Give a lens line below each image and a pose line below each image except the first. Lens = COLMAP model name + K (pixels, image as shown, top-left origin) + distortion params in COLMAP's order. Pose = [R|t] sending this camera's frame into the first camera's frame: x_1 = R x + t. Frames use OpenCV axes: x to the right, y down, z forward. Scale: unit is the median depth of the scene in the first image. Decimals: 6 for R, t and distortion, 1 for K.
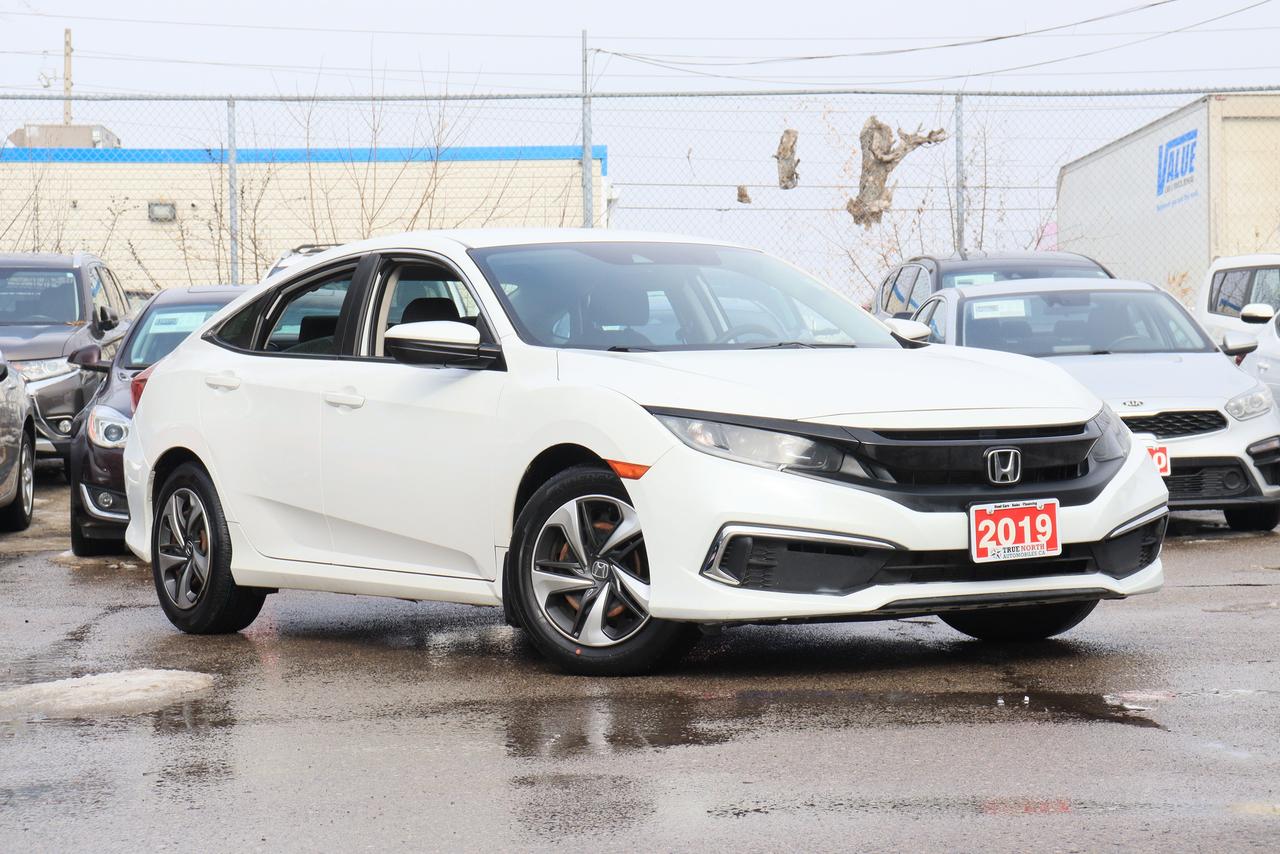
lens RADIAL K [[3070.0, 0, 636.6], [0, 3070.0, 429.1], [0, 0, 1]] dist [0.391664, 0.000000]
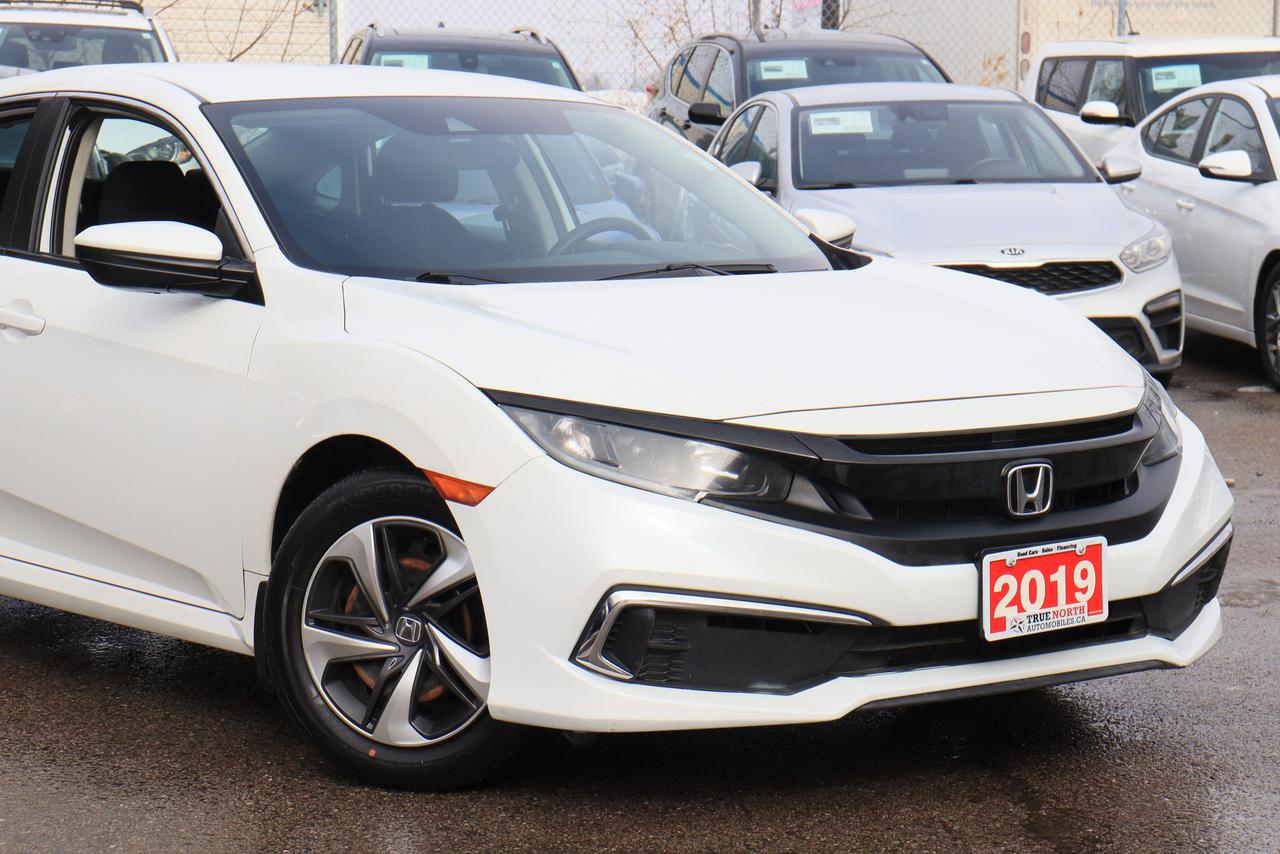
lens RADIAL K [[3070.0, 0, 652.3], [0, 3070.0, 432.6], [0, 0, 1]] dist [0.391664, 0.000000]
pose [[0.995372, 0.011775, 0.095372, -0.023311], [-0.020132, 0.995992, 0.087143, -0.054291], [-0.093963, -0.088660, 0.991620, 0.346342]]
